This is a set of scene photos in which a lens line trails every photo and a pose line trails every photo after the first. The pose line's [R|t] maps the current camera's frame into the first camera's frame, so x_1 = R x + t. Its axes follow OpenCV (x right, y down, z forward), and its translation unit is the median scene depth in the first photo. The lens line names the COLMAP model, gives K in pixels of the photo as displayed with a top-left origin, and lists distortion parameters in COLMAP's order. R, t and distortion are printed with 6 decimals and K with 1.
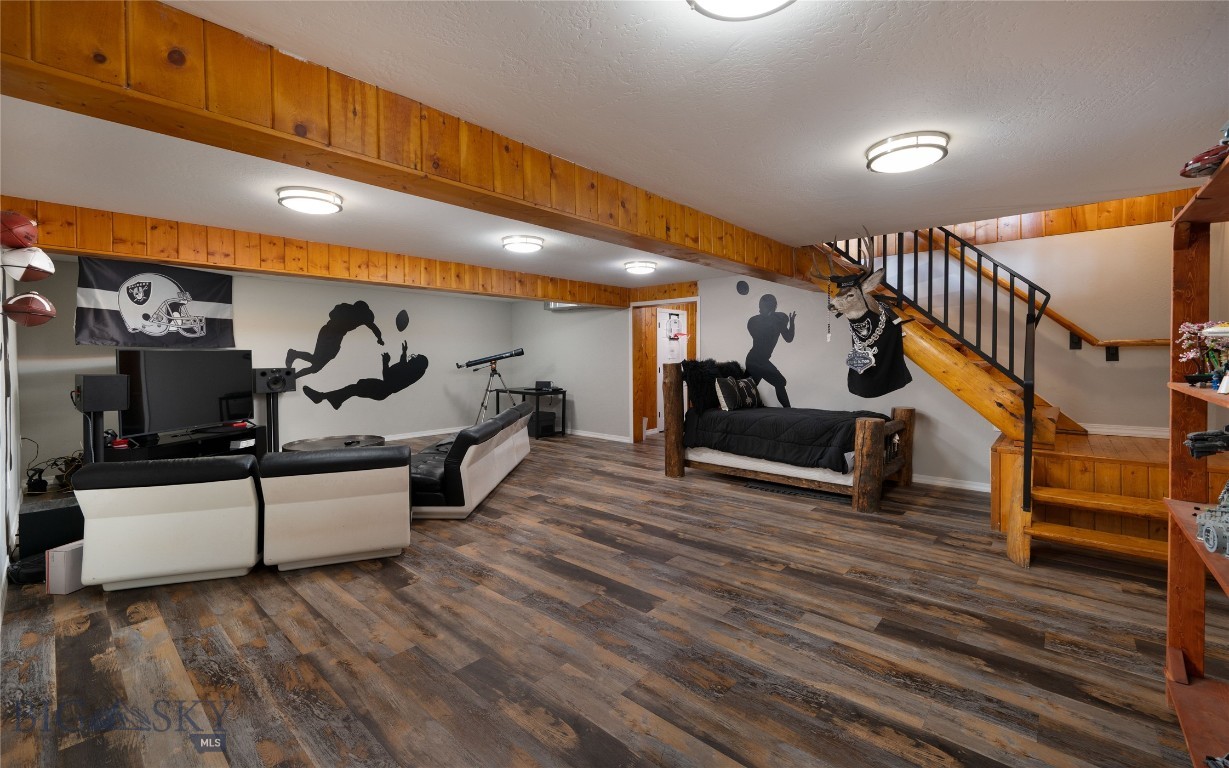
lens RADIAL K [[509.0, 0, 613.4], [0, 509.0, 365.6], [0, 0, 1]] dist [-0.002700, -0.000002]
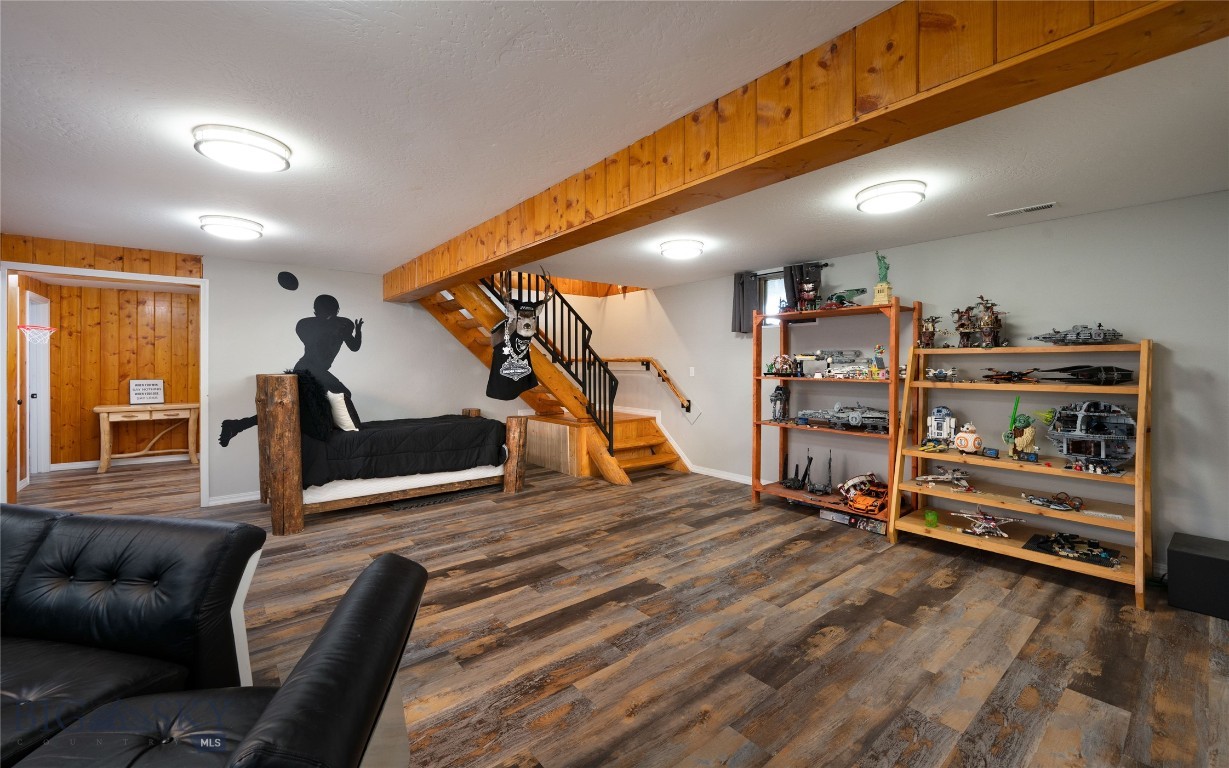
lens RADIAL K [[488.3, 0, 613.2], [0, 488.3, 366.8], [0, 0, 1]] dist [-0.002564, -0.000209]
pose [[0.159308, 0.003419, 0.987223, -0.888035], [0.017557, 0.999826, -0.006296, -0.007580], [-0.987073, 0.018336, 0.159221, 0.792097]]
